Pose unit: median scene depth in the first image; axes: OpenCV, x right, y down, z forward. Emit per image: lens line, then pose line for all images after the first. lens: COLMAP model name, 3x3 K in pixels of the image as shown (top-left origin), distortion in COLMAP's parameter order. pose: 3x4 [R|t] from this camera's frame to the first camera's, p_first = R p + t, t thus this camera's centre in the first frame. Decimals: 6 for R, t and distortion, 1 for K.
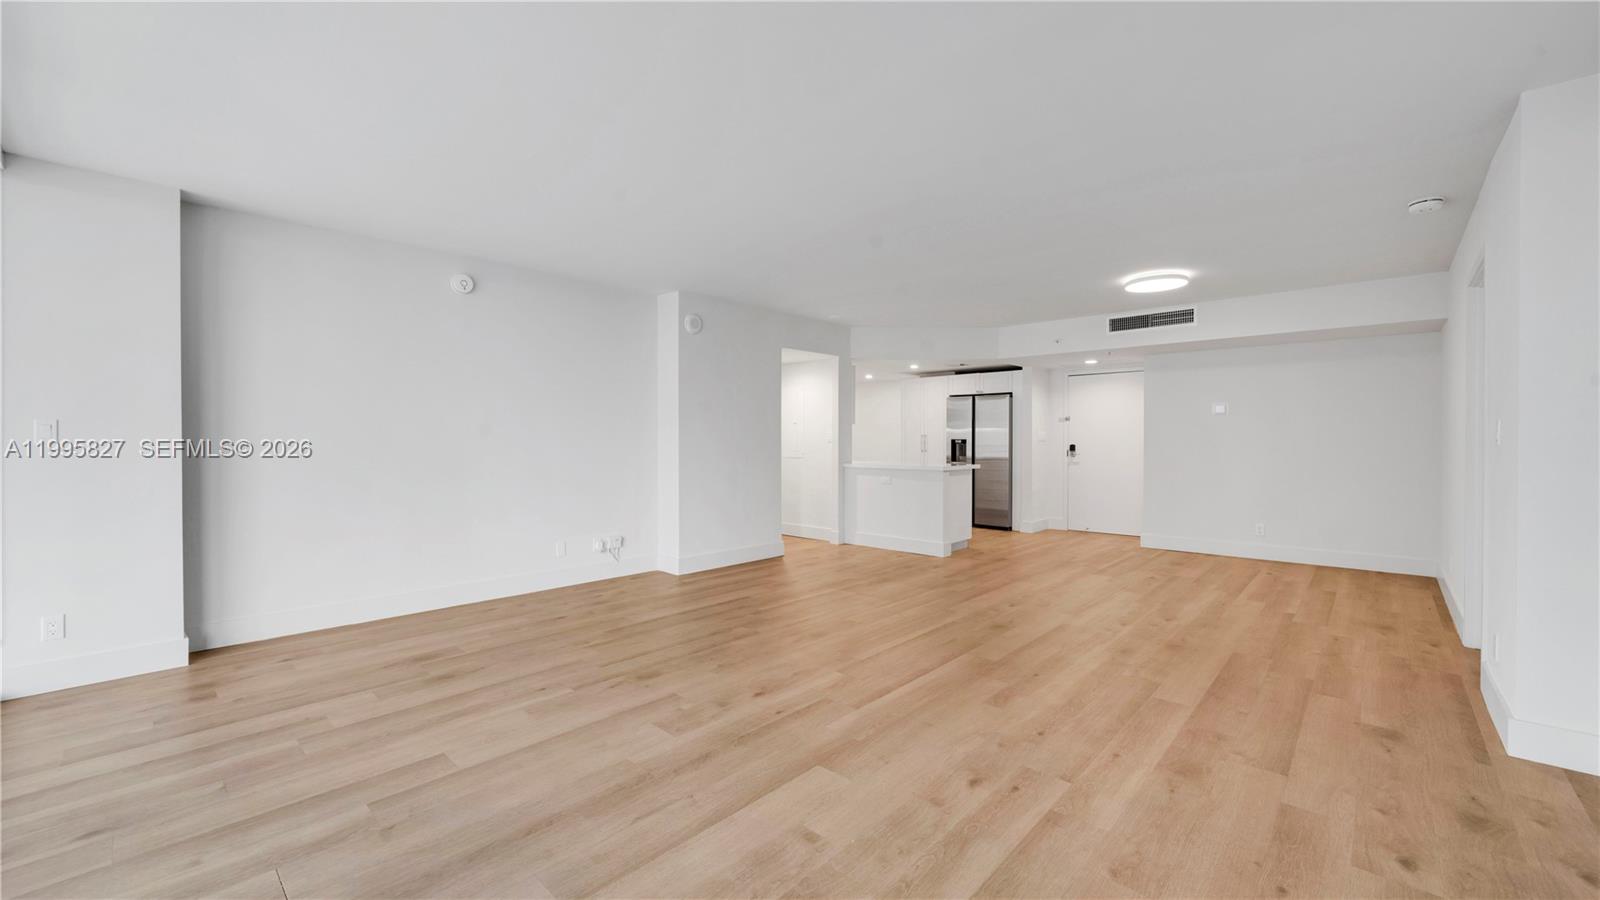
lens RADIAL K [[625.7, 0, 794.6], [0, 625.7, 438.5], [0, 0, 1]] dist [-0.001549, -0.000072]
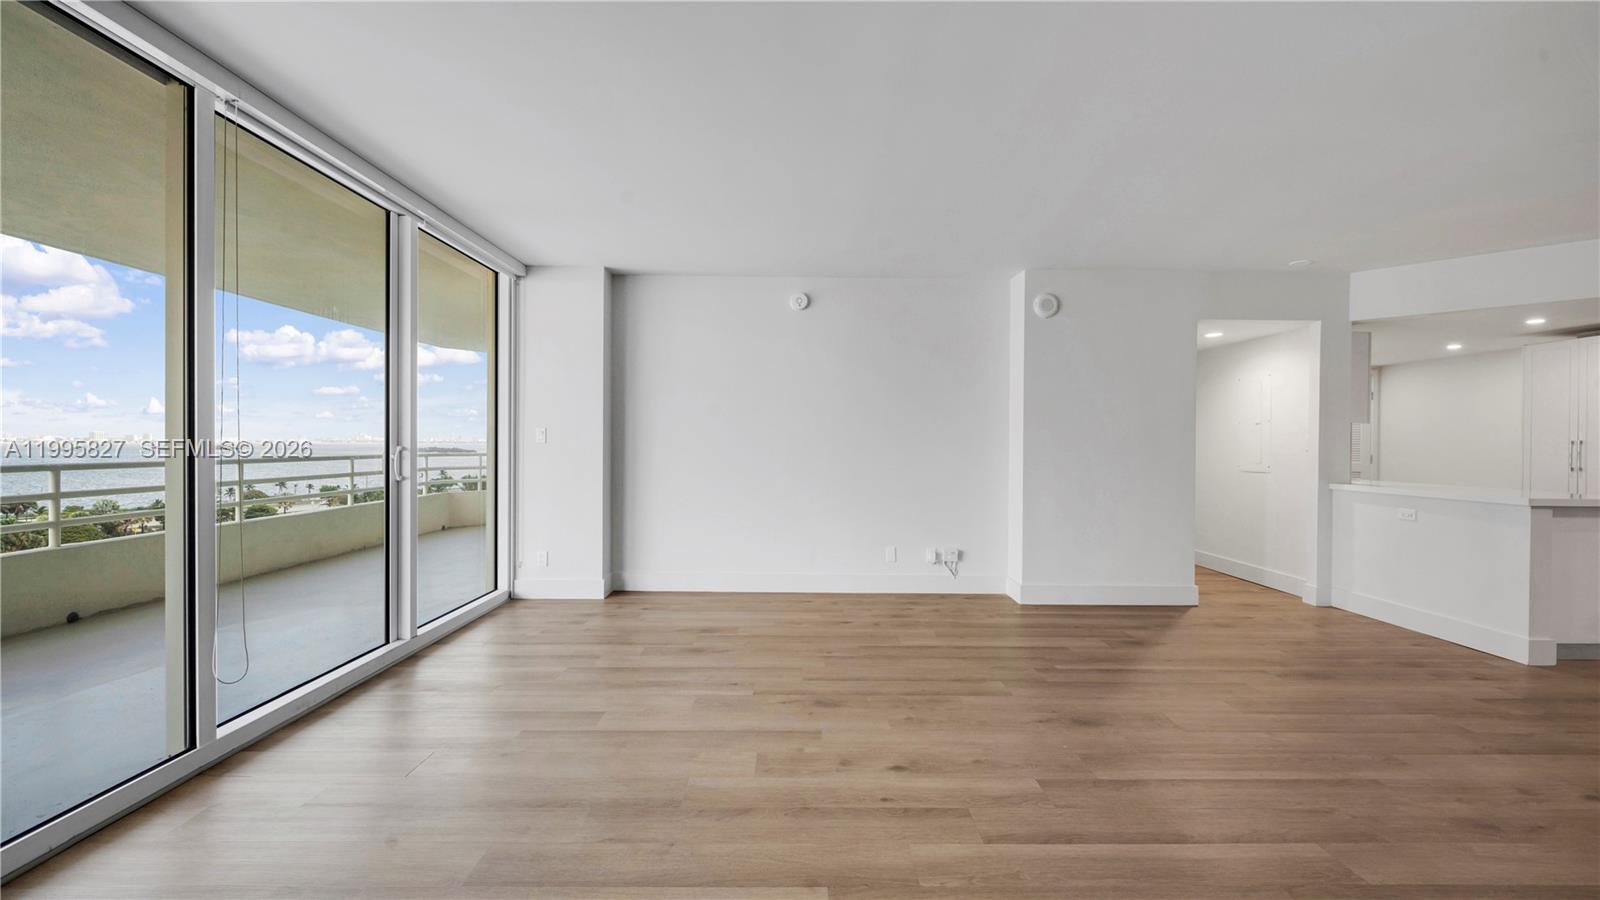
lens RADIAL K [[629.6, 0, 806.3], [0, 629.6, 446.5], [0, 0, 1]] dist [-0.002776, -0.000065]
pose [[0.693317, 0.009222, -0.720574, 0.345027], [-0.007345, 0.999957, 0.005730, 0.002109], [0.720596, 0.001320, 0.693354, 0.299540]]
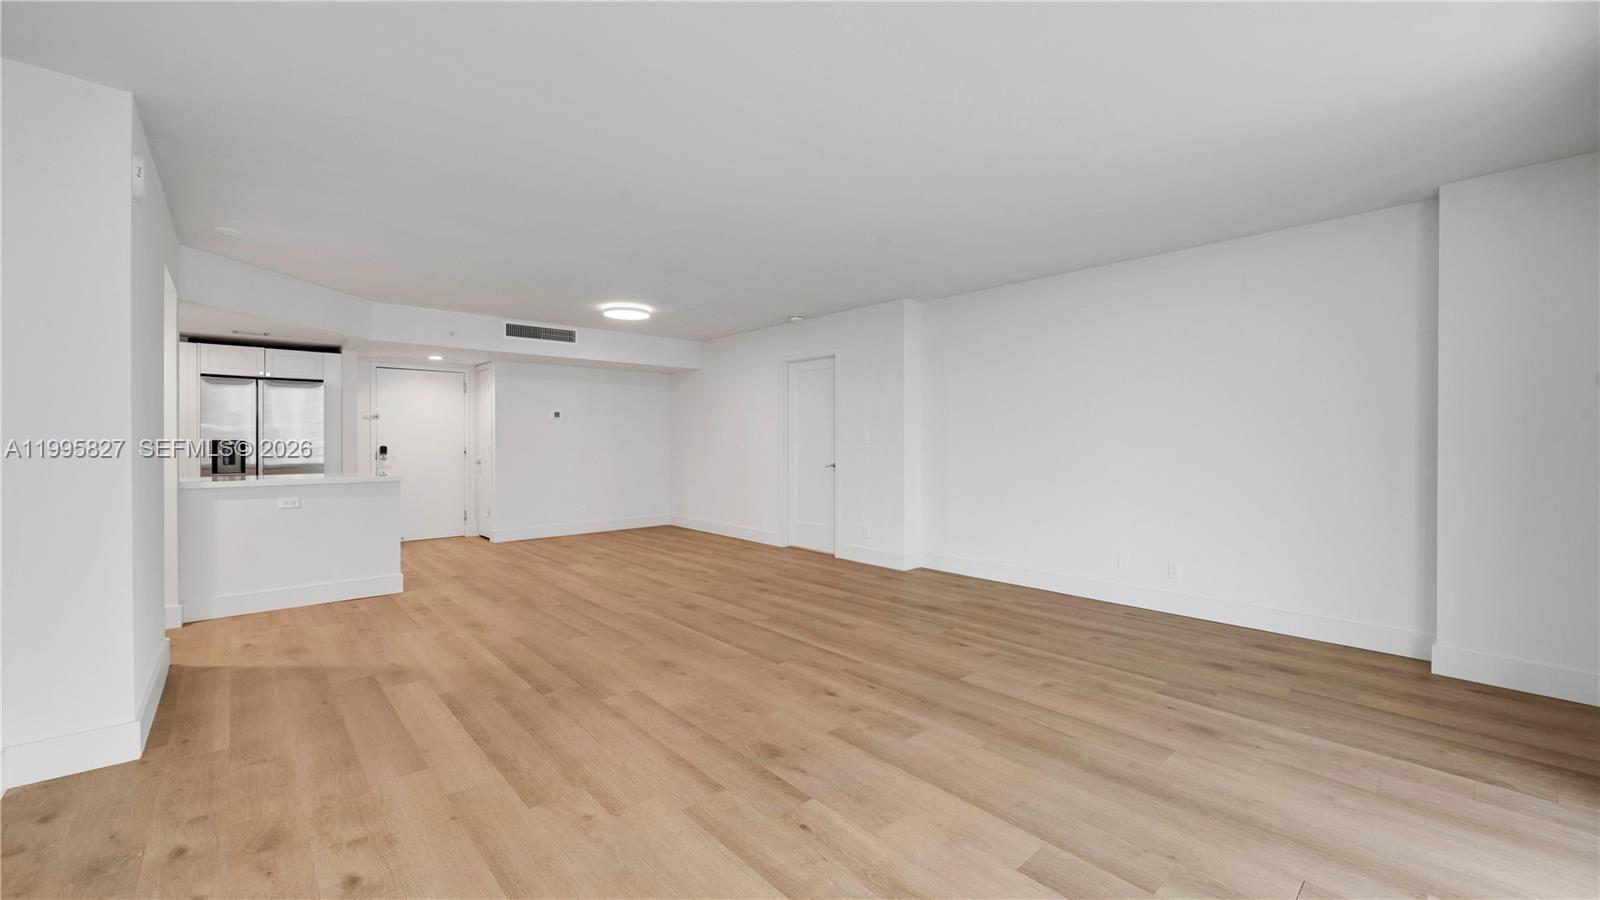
lens RADIAL K [[625.7, 0, 794.6], [0, 625.7, 438.5], [0, 0, 1]] dist [-0.001549, -0.000072]
pose [[0.098708, 0.001654, 0.995115, -0.860759], [-0.001276, 0.999998, -0.001535, -0.001043], [-0.995116, -0.001118, 0.098710, 0.774864]]
